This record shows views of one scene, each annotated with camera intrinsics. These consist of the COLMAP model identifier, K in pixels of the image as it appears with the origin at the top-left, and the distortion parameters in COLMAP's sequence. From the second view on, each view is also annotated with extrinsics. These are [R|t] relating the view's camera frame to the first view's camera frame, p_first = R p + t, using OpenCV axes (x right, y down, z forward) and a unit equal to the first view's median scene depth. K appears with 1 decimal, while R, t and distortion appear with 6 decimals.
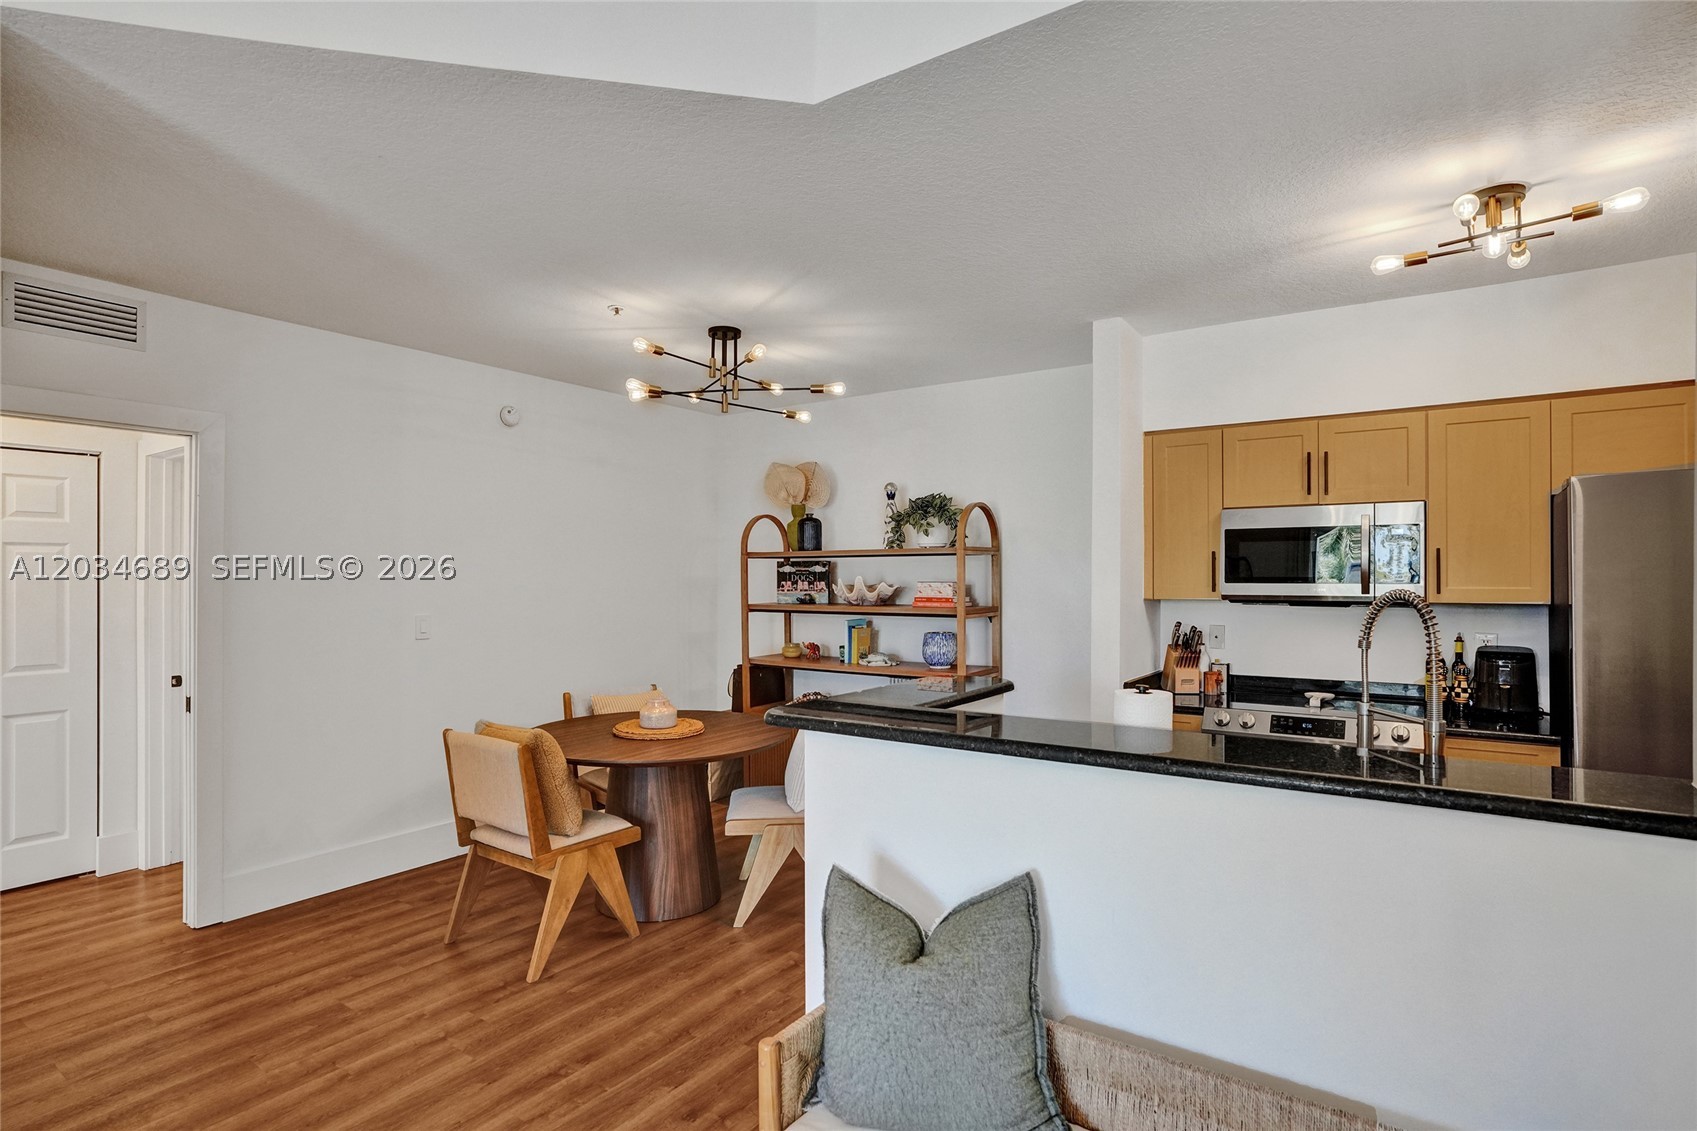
lens RADIAL K [[841.7, 0, 864.2], [0, 841.7, 576.6], [0, 0, 1]] dist [-0.026766, 0.009685]
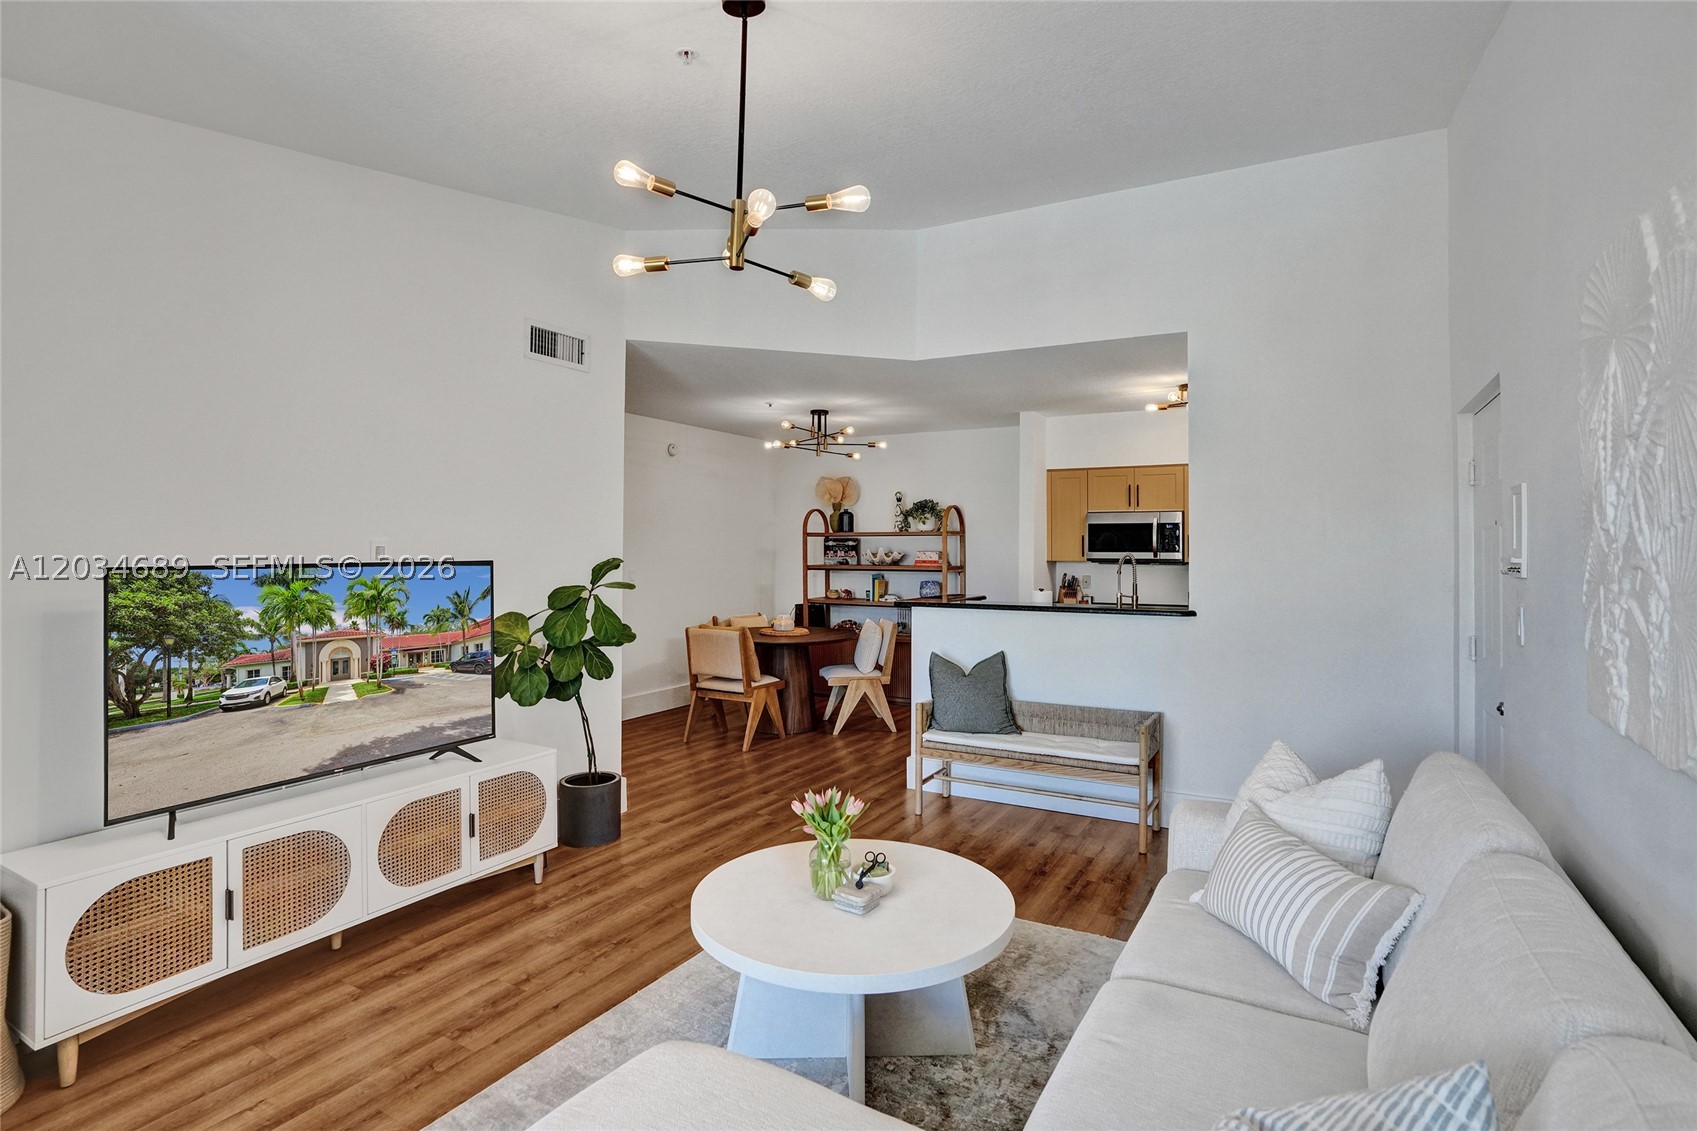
lens RADIAL K [[832.3, 0, 861.6], [0, 832.3, 537.3], [0, 0, 1]] dist [-0.008444, 0.009152]
pose [[0.995969, 0.004652, 0.089576, -0.233294], [-0.003340, 0.999885, -0.014787, 0.003687], [-0.089635, 0.014428, 0.995870, -0.775502]]
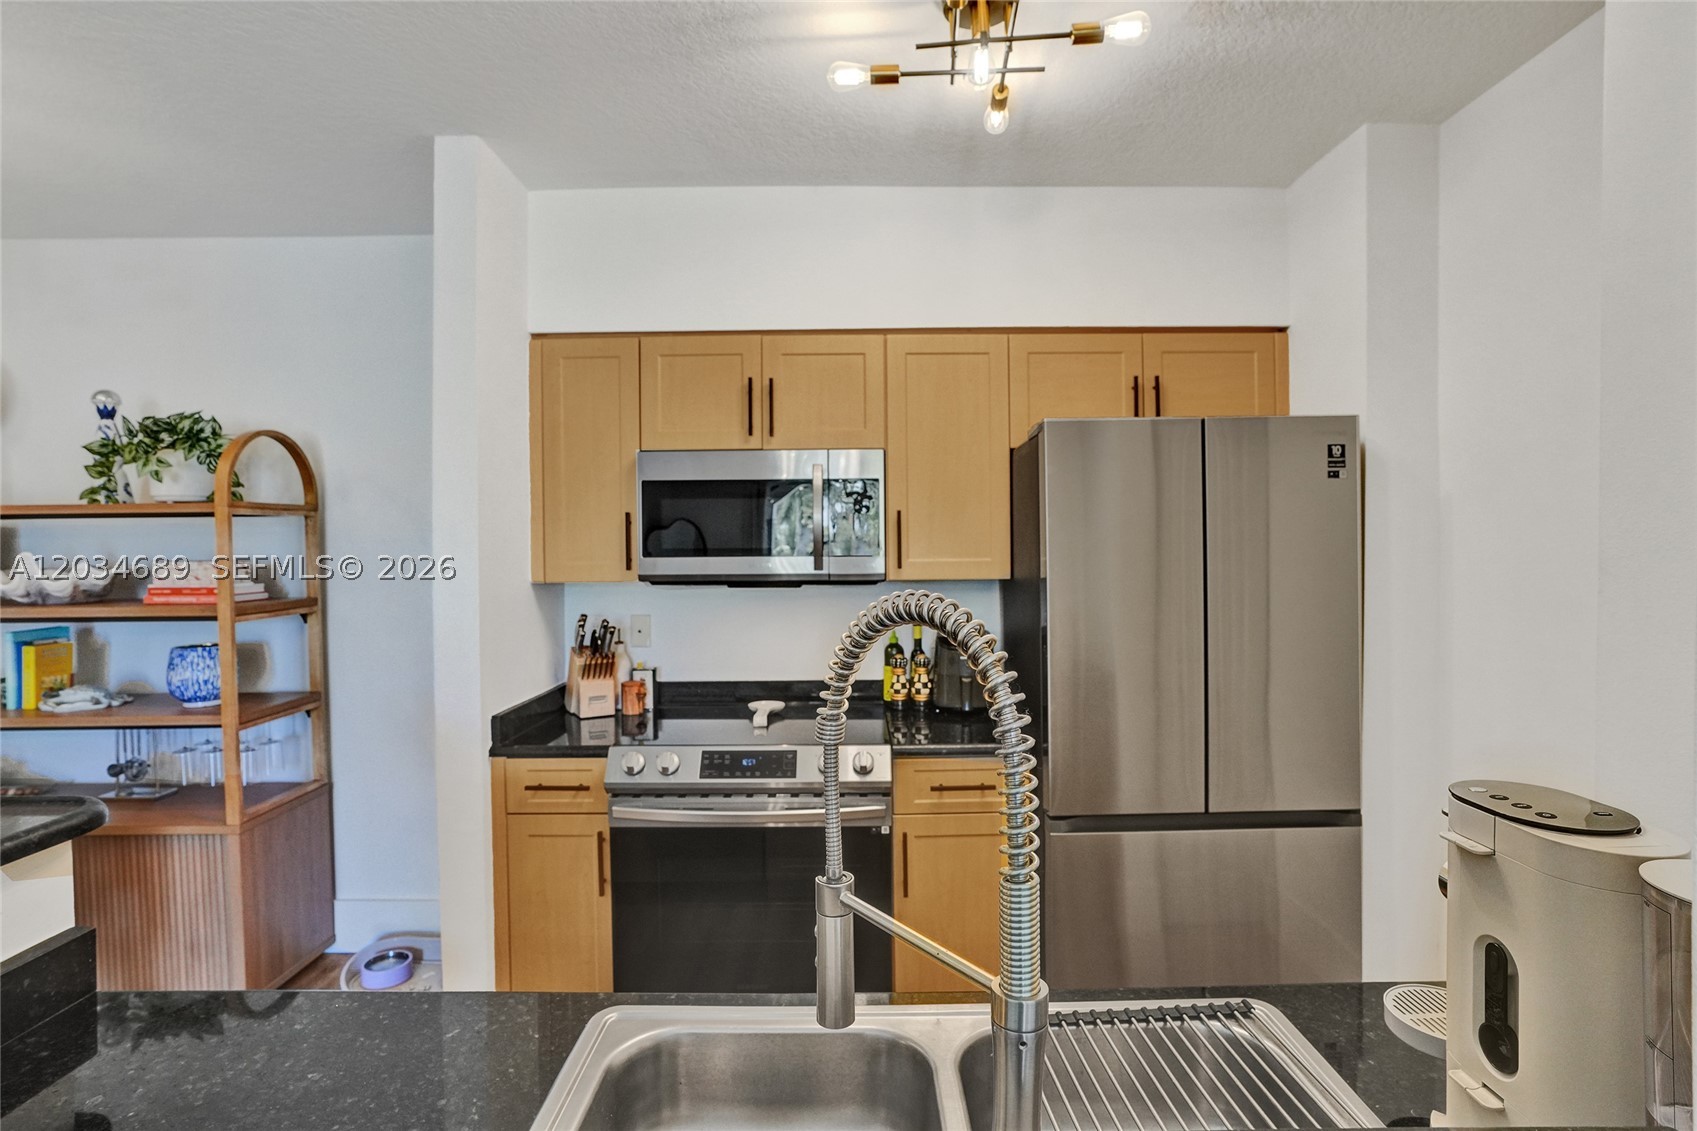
lens RADIAL K [[841.7, 0, 851.2], [0, 841.7, 556.8], [0, 0, 1]] dist [-0.026766, 0.009685]
pose [[0.833949, -0.012876, 0.551691, 0.177263], [0.007370, 0.999898, 0.012197, -0.000279], [-0.551792, -0.006106, 0.833960, 0.301462]]
